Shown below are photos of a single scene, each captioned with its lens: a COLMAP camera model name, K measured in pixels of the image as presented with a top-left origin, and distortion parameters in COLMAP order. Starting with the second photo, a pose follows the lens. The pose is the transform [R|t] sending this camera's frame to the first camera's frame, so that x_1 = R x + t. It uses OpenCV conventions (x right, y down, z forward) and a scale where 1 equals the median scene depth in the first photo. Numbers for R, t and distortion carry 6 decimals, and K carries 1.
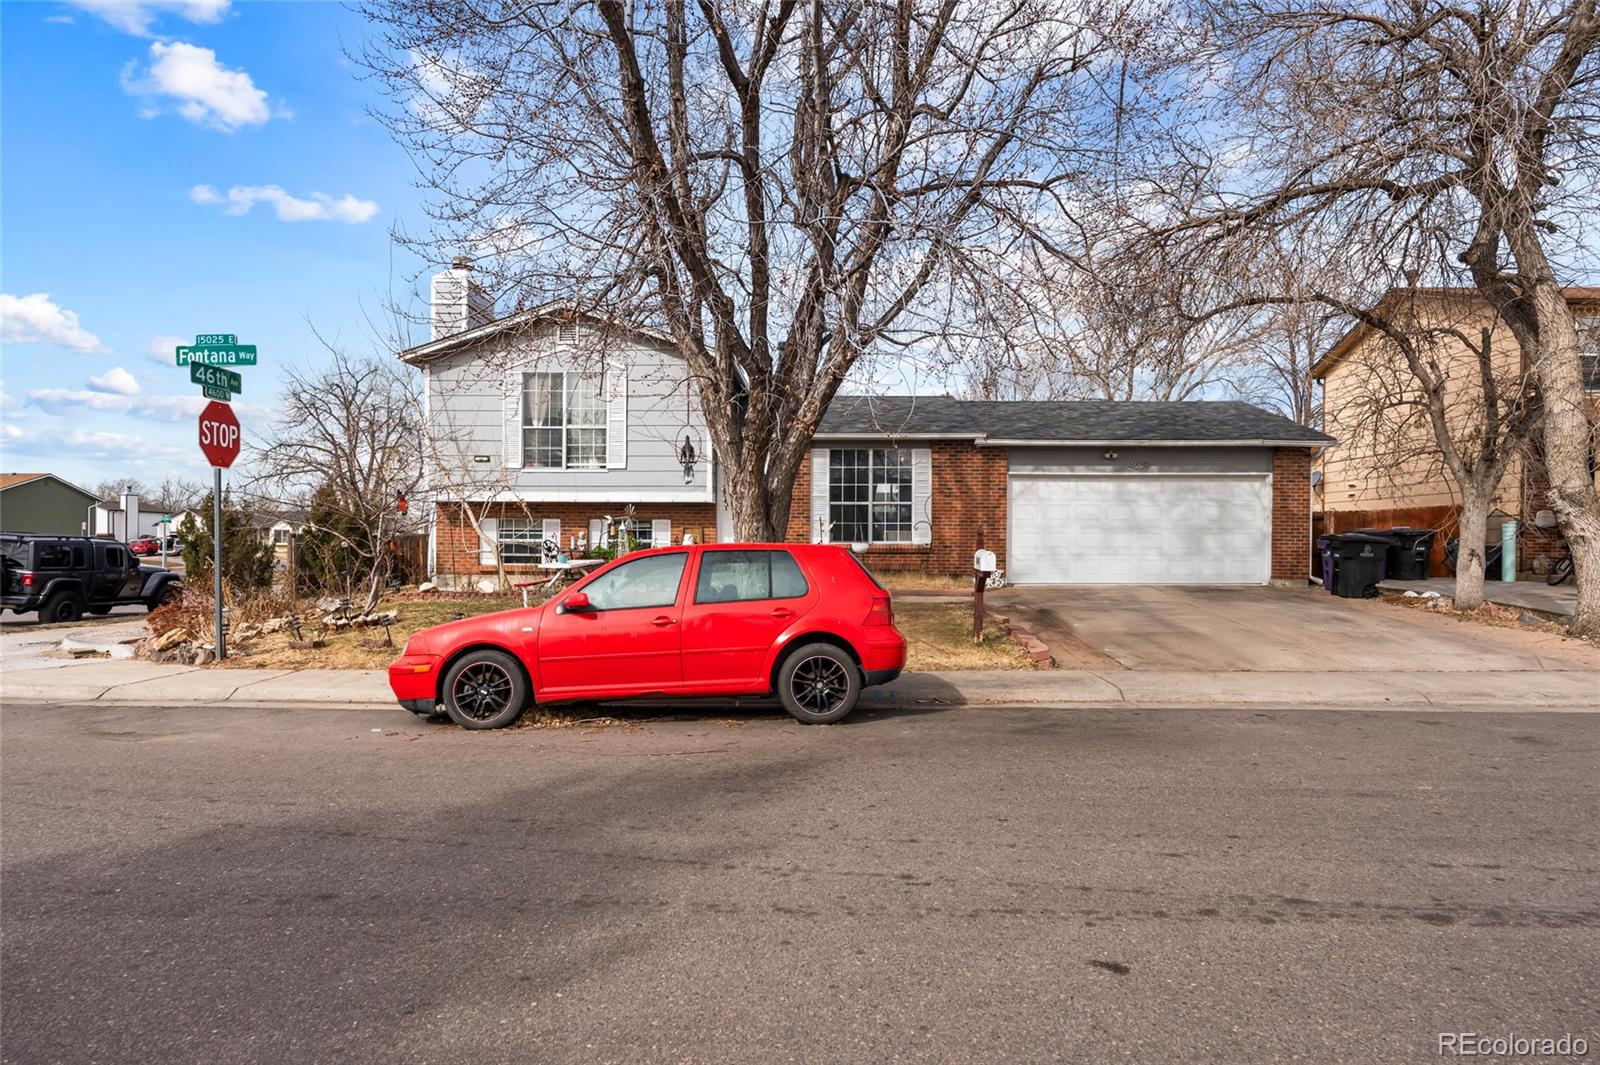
lens RADIAL K [[920.0, 0, 800.8], [0, 920.0, 535.3], [0, 0, 1]] dist [0.000594, 0.000164]
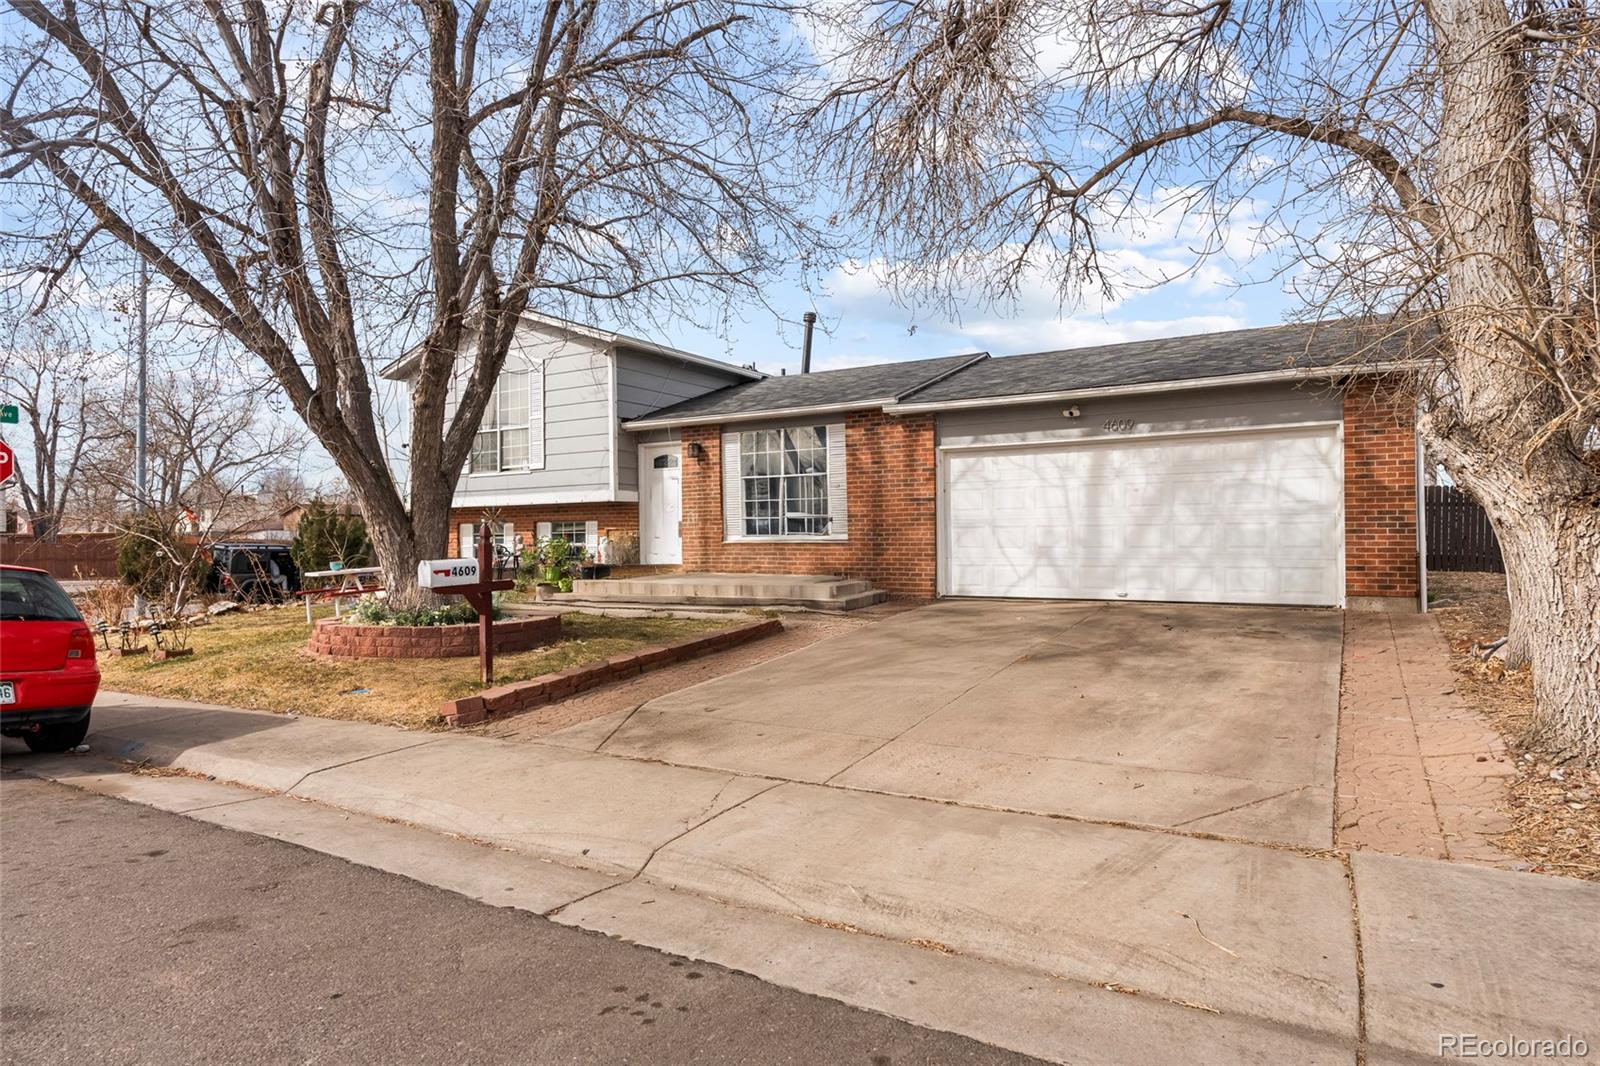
lens RADIAL K [[920.0, 0, 799.6], [0, 920.0, 534.9], [0, 0, 1]] dist [0.000594, 0.000164]
pose [[0.866762, -0.015045, -0.498495, 0.498281], [0.016121, 0.999868, -0.002146, 0.002291], [0.498461, -0.006176, 0.866890, 0.299824]]
